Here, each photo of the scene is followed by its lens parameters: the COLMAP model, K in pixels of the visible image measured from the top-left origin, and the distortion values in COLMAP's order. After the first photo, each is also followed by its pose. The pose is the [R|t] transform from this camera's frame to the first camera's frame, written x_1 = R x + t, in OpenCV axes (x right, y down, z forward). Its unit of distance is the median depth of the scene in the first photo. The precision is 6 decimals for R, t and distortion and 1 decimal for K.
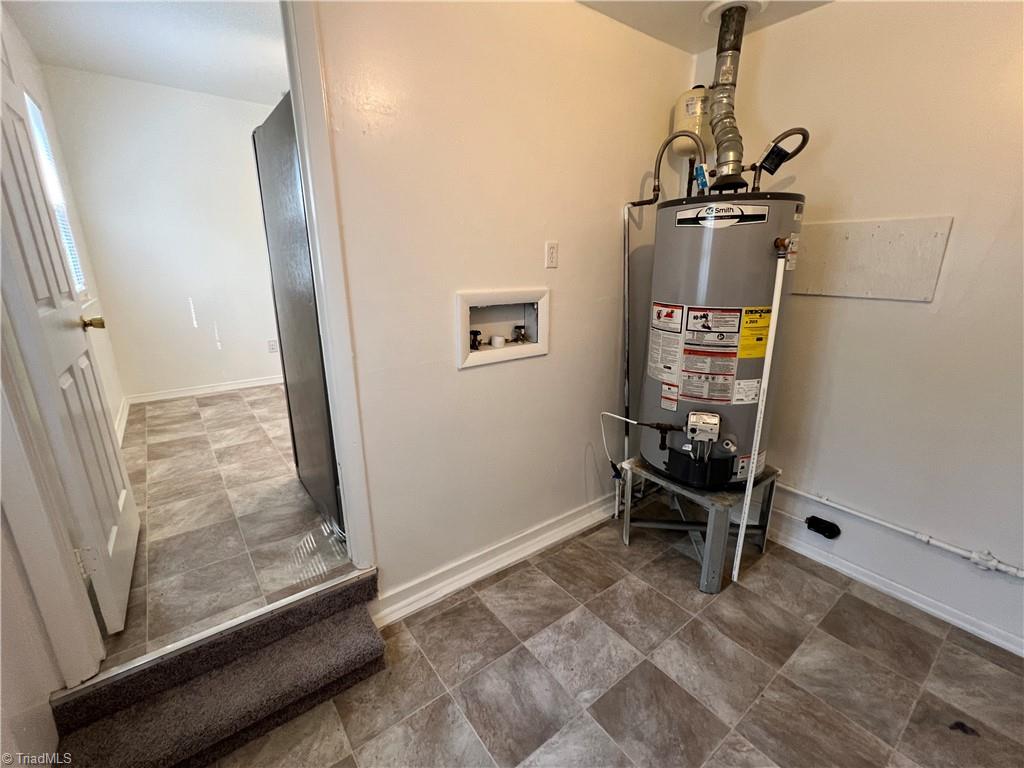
lens RADIAL K [[447.5, 0, 508.7], [0, 447.5, 383.2], [0, 0, 1]] dist [-0.005052, 0.000685]
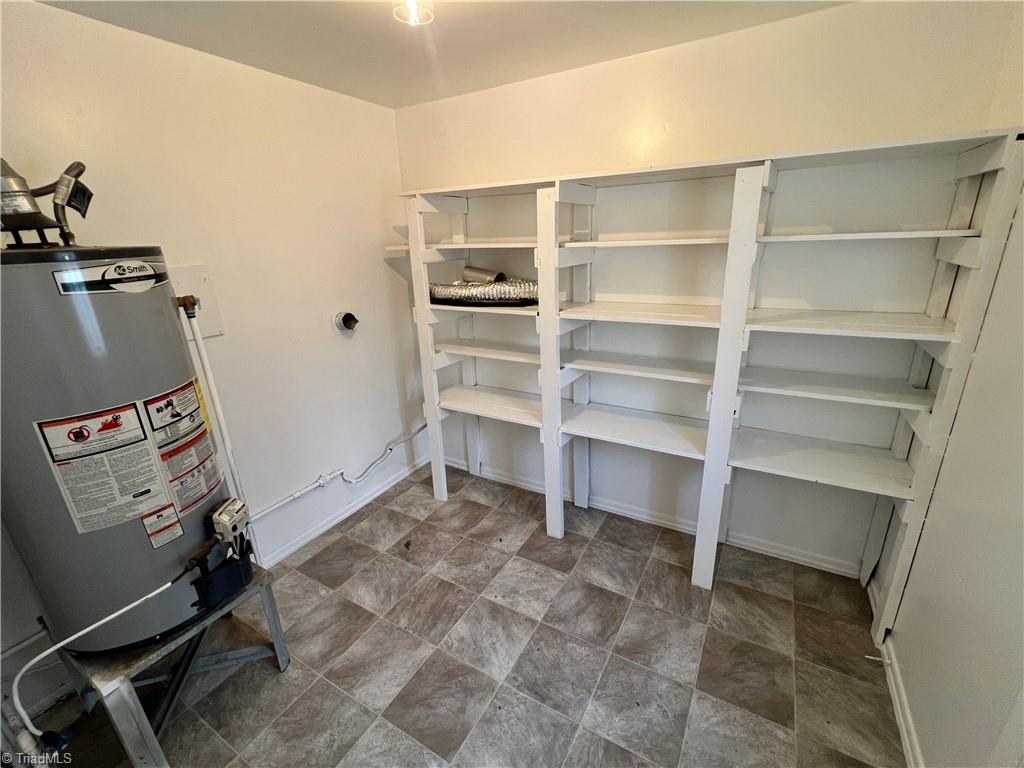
lens RADIAL K [[447.5, 0, 514.8], [0, 447.5, 383.8], [0, 0, 1]] dist [-0.005052, 0.000685]
pose [[-0.394895, -0.271619, 0.877656, -0.447664], [0.285020, 0.871943, 0.398094, -0.310257], [-0.873396, 0.407355, -0.266909, 0.665932]]
